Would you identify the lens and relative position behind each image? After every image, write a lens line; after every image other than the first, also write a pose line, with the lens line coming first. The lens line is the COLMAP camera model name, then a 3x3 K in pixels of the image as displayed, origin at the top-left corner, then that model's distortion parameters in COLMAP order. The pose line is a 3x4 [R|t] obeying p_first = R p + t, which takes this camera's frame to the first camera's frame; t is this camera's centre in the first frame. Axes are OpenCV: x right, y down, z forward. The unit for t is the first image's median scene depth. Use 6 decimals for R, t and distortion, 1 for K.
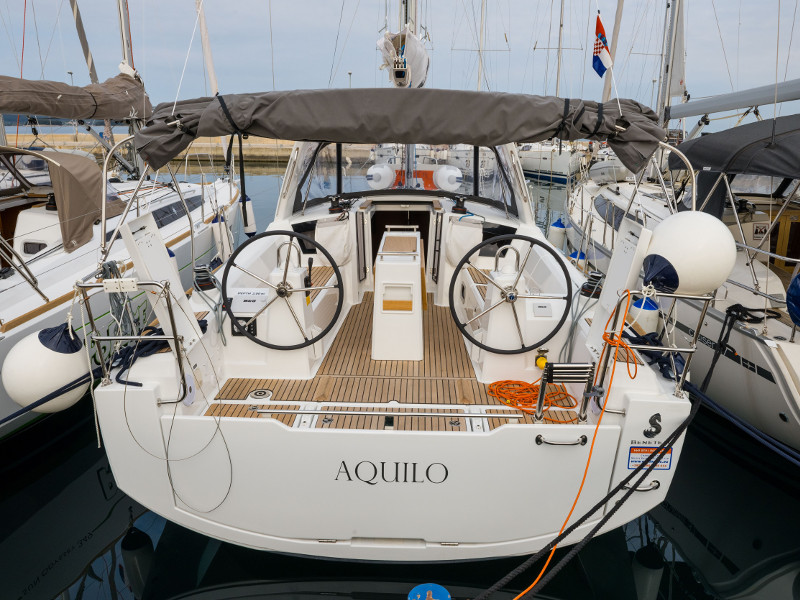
lens RADIAL K [[634.8, 0, 400.0], [0, 634.8, 300.0], [0, 0, 1]] dist [-0.052016, -0.001501]
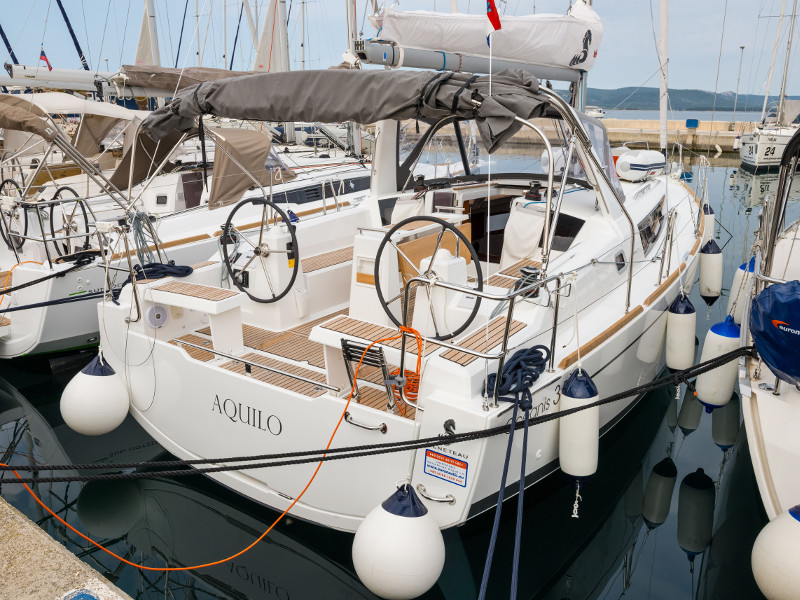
lens RADIAL K [[667.4, 0, 400.0], [0, 667.4, 300.0], [0, 0, 1]] dist [-0.030325, -0.006951]
pose [[0.829022, 0.142833, -0.540667, 0.686120], [-0.137259, 0.989228, 0.050870, -0.022555], [0.542109, 0.032040, 0.839697, 0.122905]]
